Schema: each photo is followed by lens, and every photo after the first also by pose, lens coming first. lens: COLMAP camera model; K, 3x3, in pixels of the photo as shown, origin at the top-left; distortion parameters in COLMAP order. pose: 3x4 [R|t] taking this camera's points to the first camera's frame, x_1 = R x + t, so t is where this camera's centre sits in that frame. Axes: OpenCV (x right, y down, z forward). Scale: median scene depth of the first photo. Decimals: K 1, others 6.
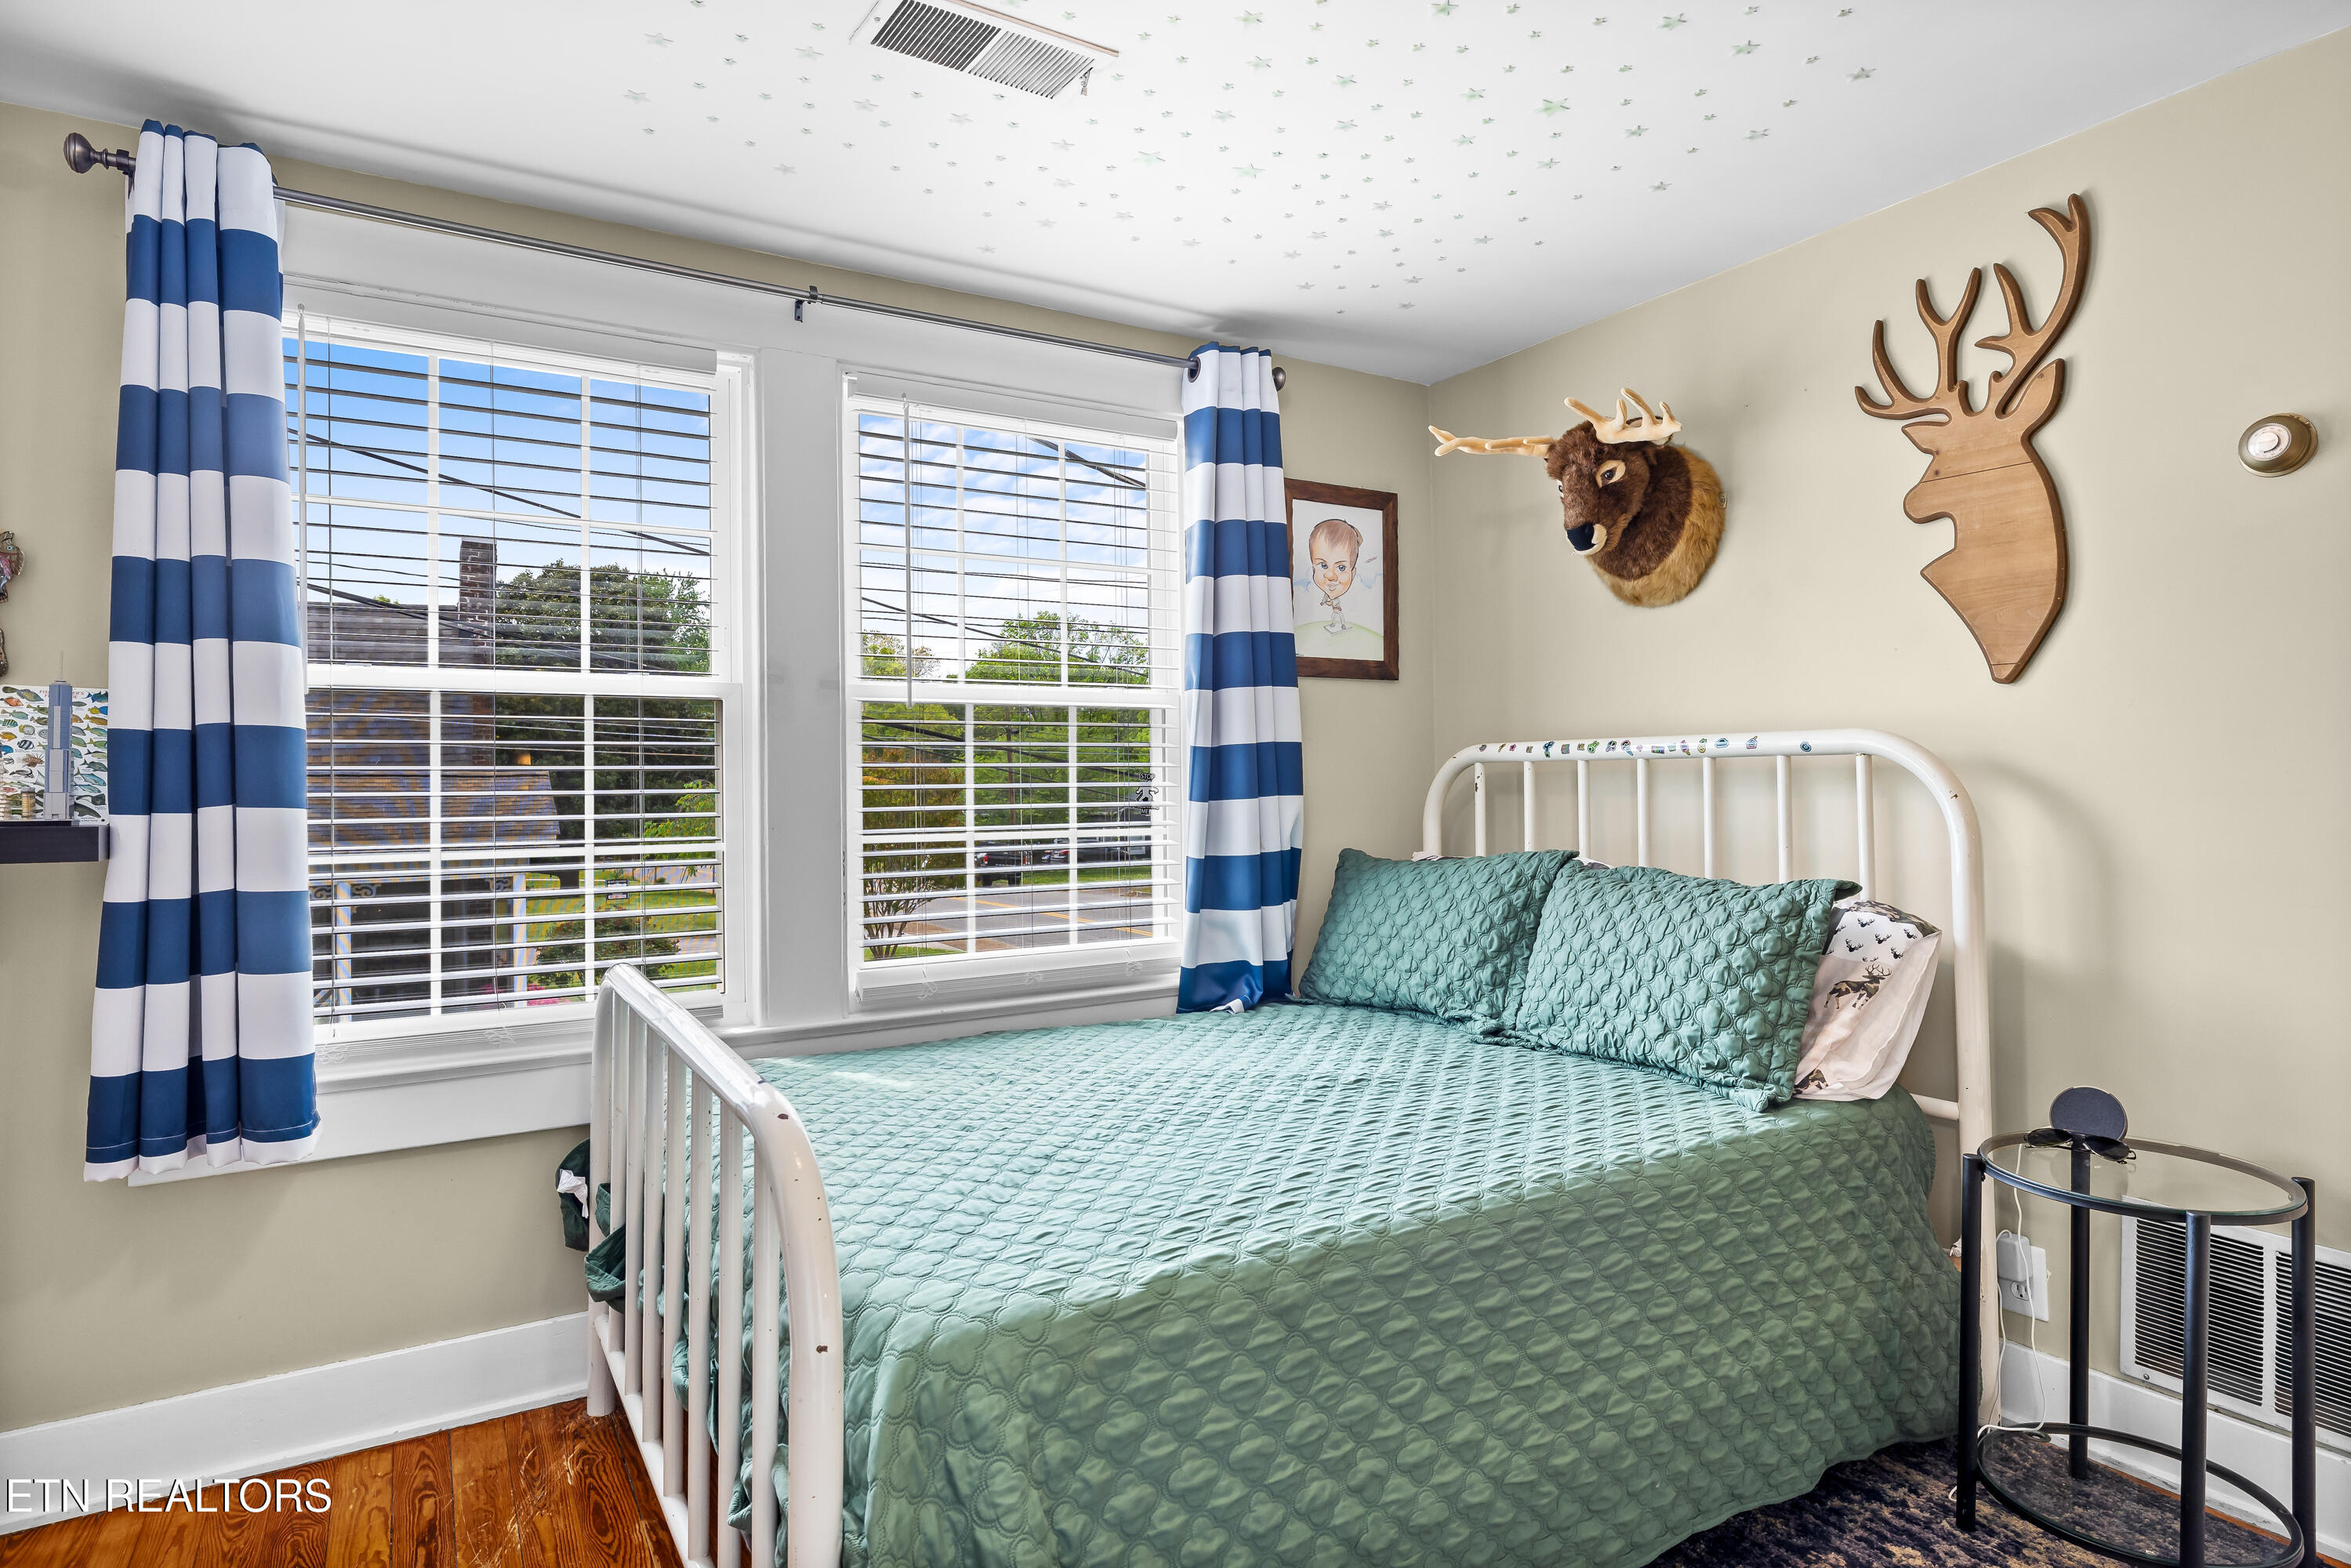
lens RADIAL K [[1250.2, 0, 1166.3], [0, 1250.2, 758.9], [0, 0, 1]] dist [-0.005139, 0.001477]
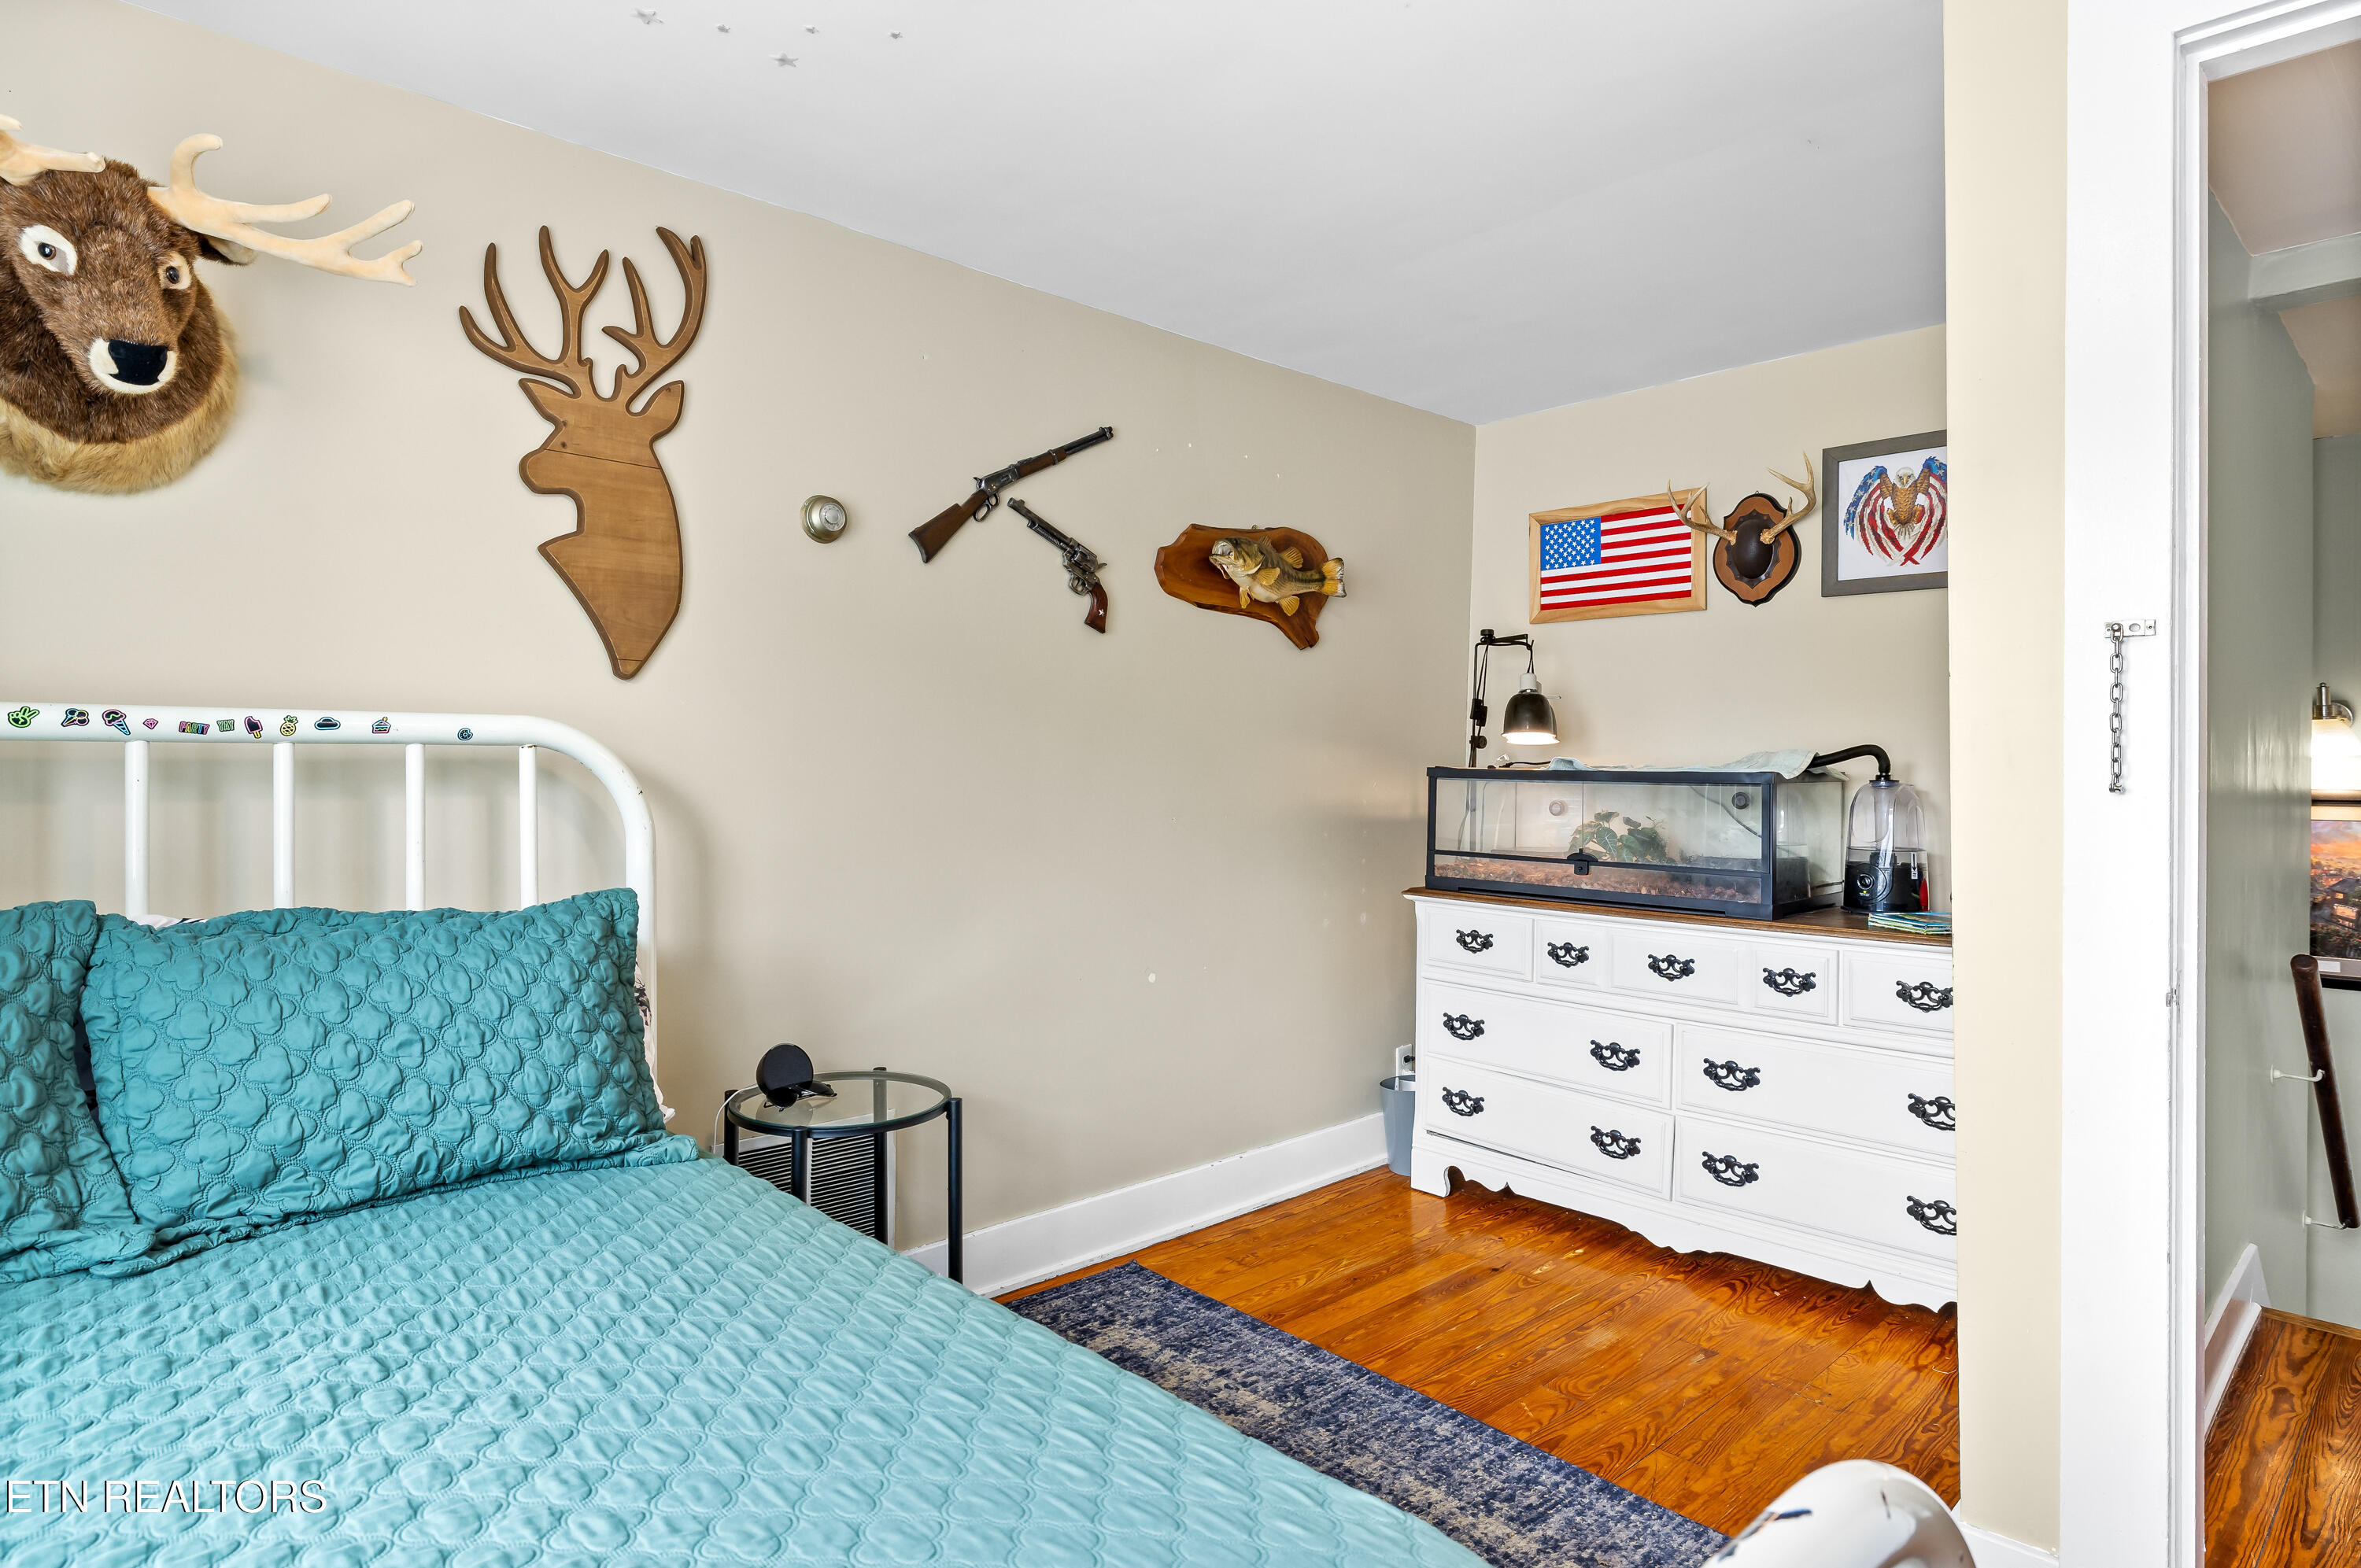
lens RADIAL K [[1255.3, 0, 1171.3], [0, 1255.3, 758.8], [0, 0, 1]] dist [-0.005139, 0.001477]
pose [[-0.185895, 0.023853, 0.982280, -0.385927], [-0.006400, 0.999655, -0.025486, 0.025177], [-0.982549, -0.011024, -0.185679, 0.745495]]
